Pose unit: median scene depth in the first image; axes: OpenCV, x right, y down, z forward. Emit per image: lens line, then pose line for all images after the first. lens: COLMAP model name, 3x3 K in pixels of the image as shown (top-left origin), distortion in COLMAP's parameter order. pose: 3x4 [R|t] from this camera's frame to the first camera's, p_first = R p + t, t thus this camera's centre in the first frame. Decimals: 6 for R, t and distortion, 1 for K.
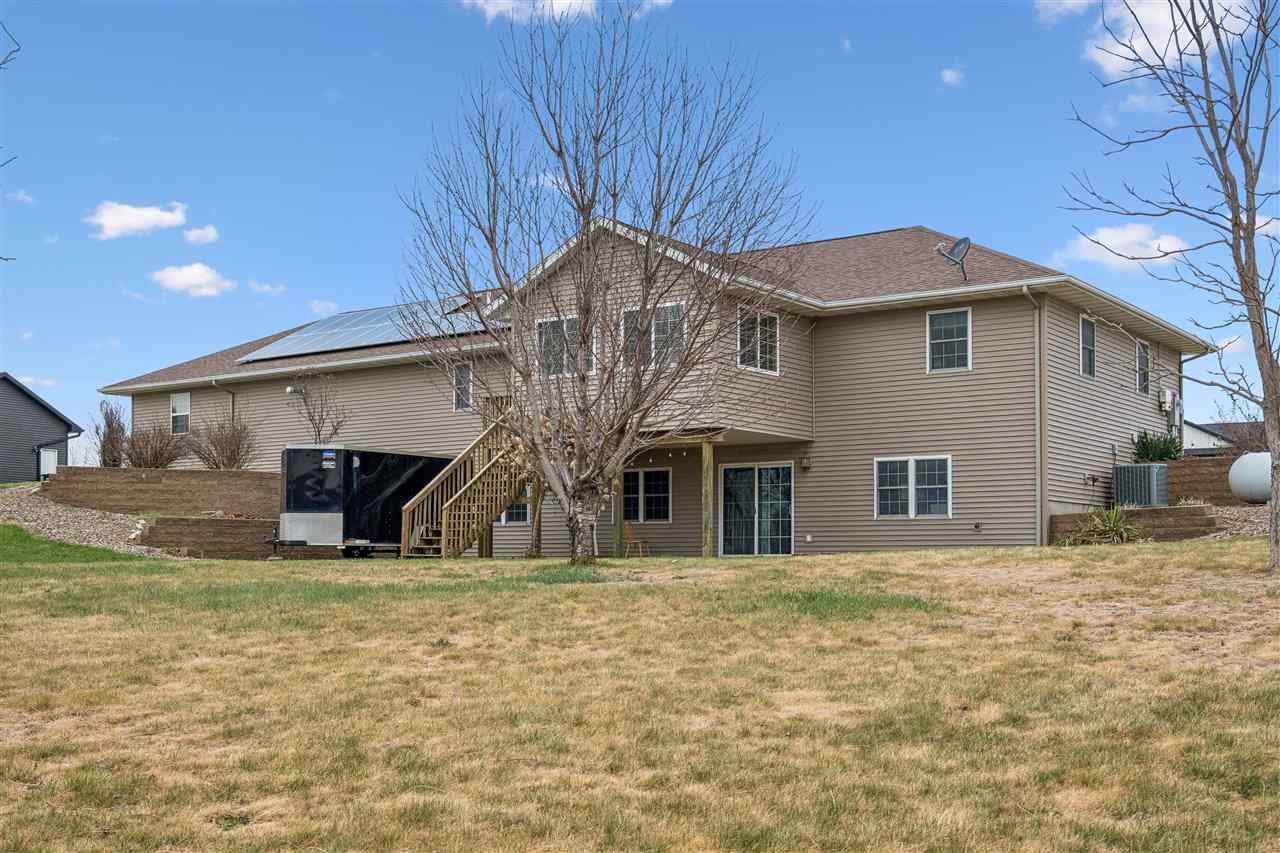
lens RADIAL K [[1442.2, 0, 640.0], [0, 1442.2, 426.5], [0, 0, 1]] dist [0.007453, 0.001615]
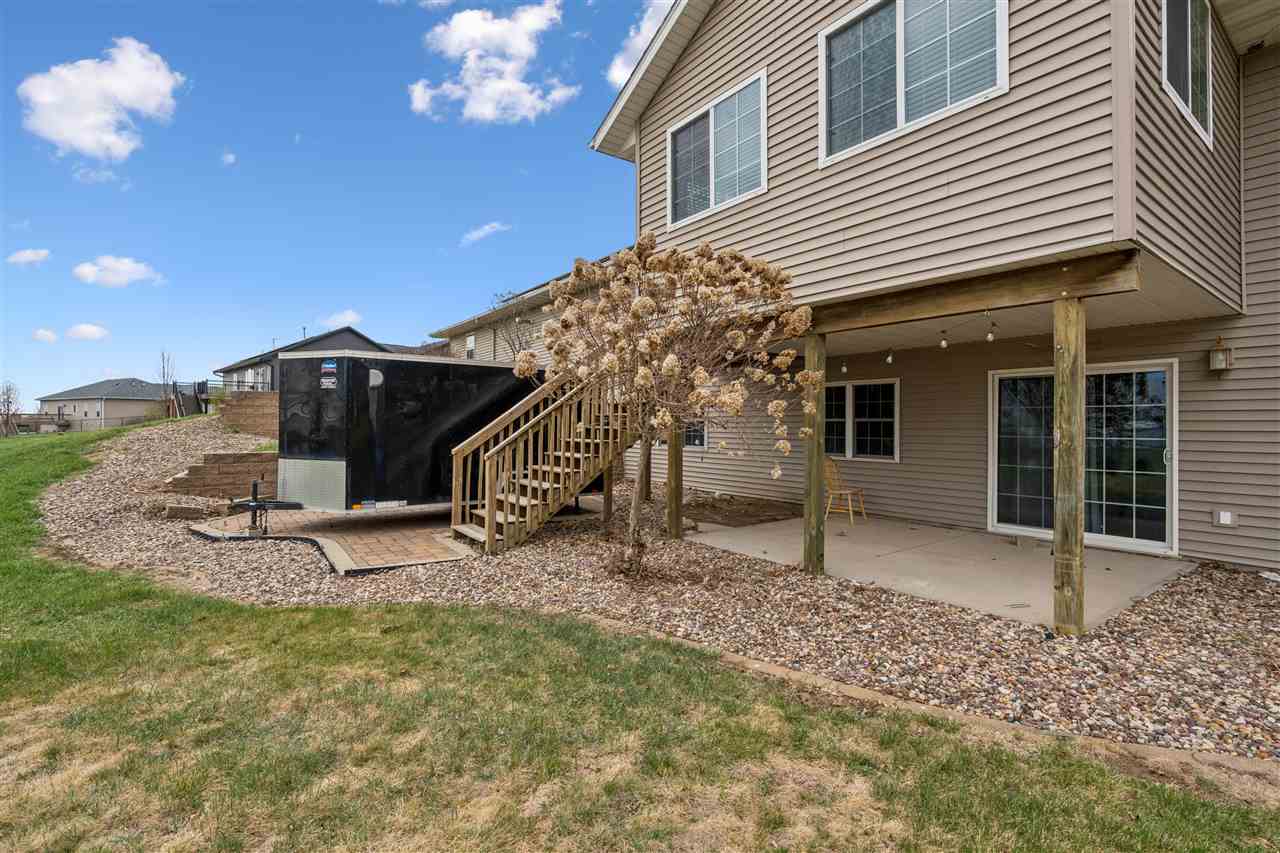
lens RADIAL K [[577.2, 0, 640.0], [0, 577.2, 426.5], [0, 0, 1]] dist [-0.035165, 0.000062]
pose [[0.951127, 0.003473, -0.308782, -0.011307], [0.025728, 0.995569, 0.090446, 0.026038], [0.307727, -0.093971, 0.946823, 0.793699]]
